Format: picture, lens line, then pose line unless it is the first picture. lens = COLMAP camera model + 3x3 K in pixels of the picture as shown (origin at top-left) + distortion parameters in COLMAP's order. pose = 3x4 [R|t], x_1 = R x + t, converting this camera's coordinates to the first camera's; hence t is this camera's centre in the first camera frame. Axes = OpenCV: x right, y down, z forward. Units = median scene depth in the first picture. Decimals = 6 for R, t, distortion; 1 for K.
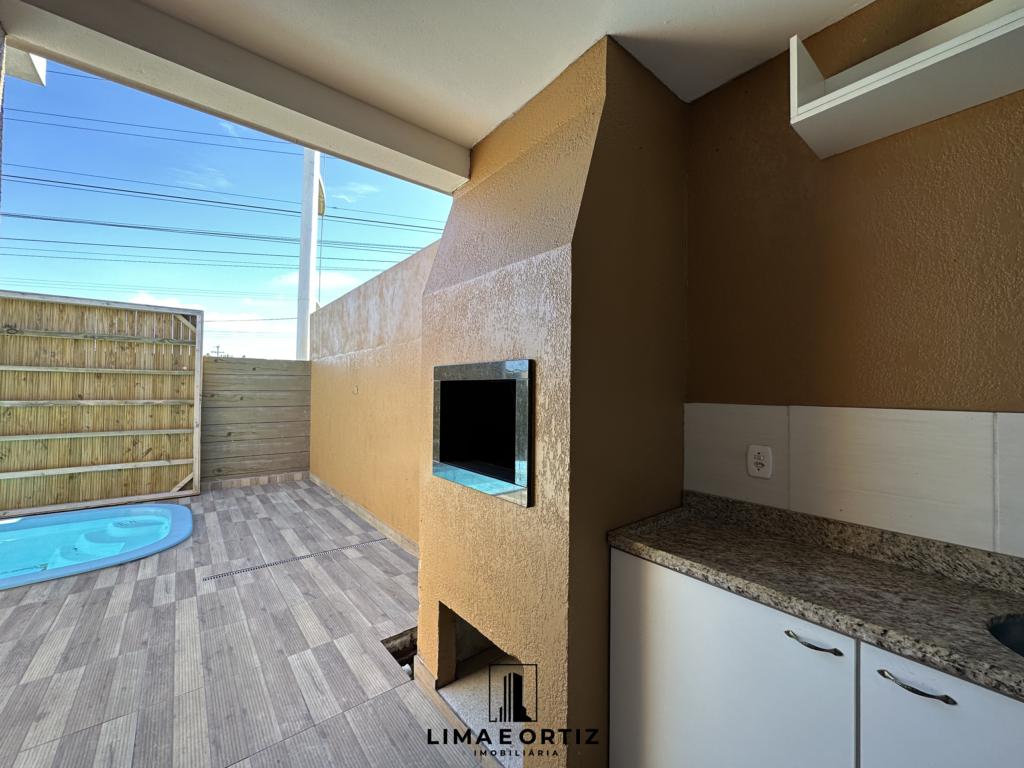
lens RADIAL K [[407.8, 0, 512.7], [0, 407.8, 384.7], [0, 0, 1]] dist [-0.007532, 0.002234]
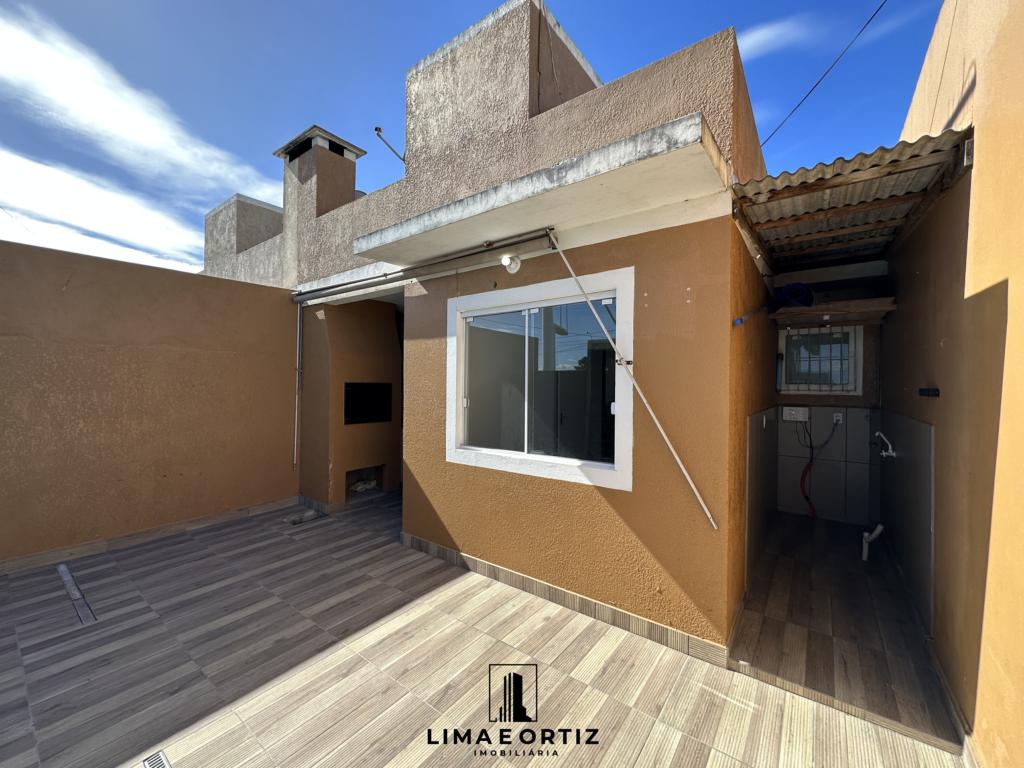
lens RADIAL K [[407.8, 0, 517.4], [0, 407.8, 382.8], [0, 0, 1]] dist [-0.007532, 0.002234]
pose [[-0.242604, -0.010956, 0.970063, -1.109284], [-0.025596, 0.999660, 0.004889, -0.030985], [-0.969788, -0.023643, -0.242803, 0.213336]]
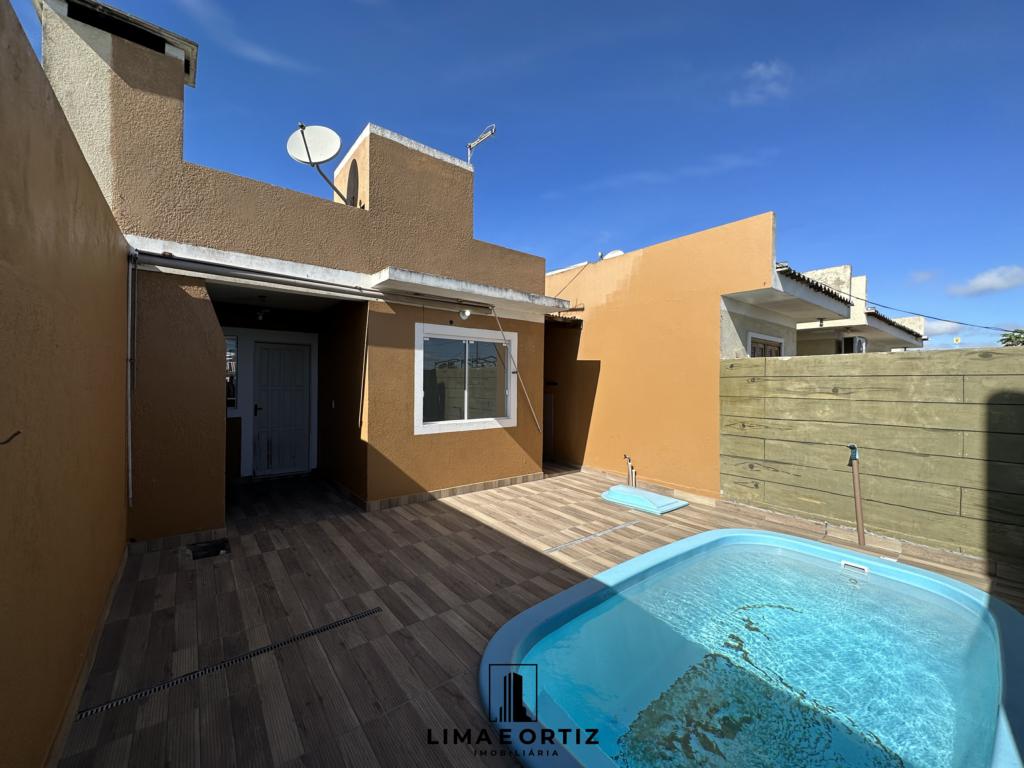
lens RADIAL K [[407.8, 0, 512.0], [0, 407.8, 381.2], [0, 0, 1]] dist [-0.007532, 0.002234]
pose [[-0.999653, -0.021898, 0.014630, -0.651656], [-0.022091, 0.999669, -0.013159, -0.014976], [-0.014337, -0.013477, -0.999806, 1.178313]]
